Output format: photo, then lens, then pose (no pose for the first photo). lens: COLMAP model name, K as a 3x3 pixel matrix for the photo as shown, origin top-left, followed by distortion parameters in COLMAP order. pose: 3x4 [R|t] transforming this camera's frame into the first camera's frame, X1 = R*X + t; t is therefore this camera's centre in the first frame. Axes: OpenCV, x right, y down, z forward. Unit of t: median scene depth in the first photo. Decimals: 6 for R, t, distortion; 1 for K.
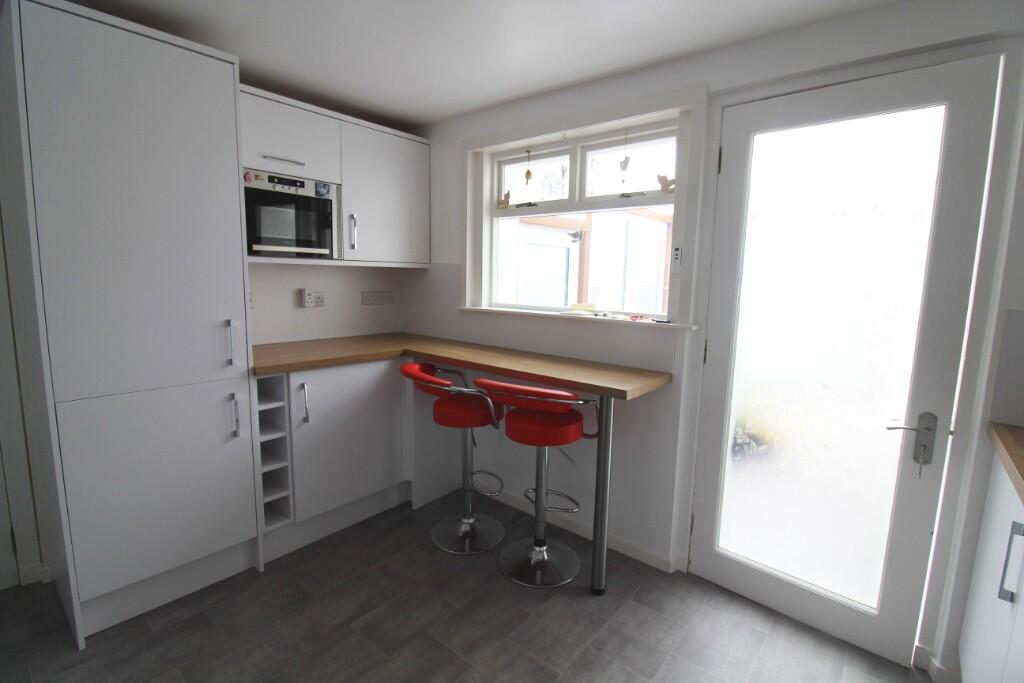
lens RADIAL K [[477.9, 0, 517.2], [0, 477.9, 340.4], [0, 0, 1]] dist [-0.014712, -0.000565]
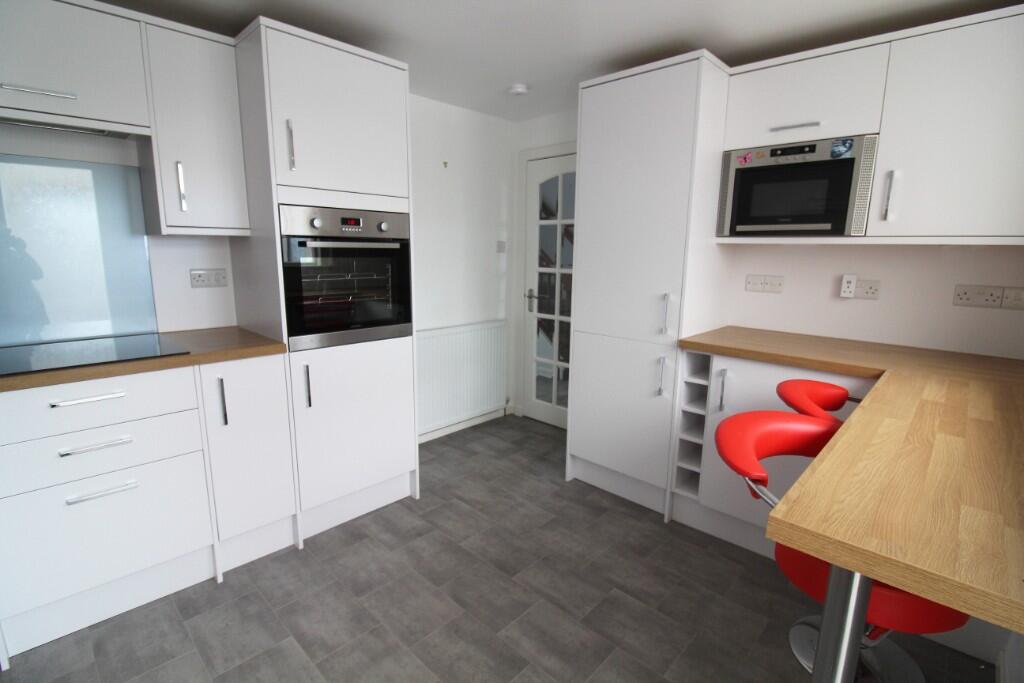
lens RADIAL K [[477.9, 0, 517.2], [0, 477.9, 340.4], [0, 0, 1]] dist [-0.014712, -0.000565]
pose [[-0.072989, 0.164047, -0.983749, 0.530546], [-0.148089, 0.973663, 0.173352, -0.073685], [0.986277, 0.158335, -0.046773, 0.654007]]
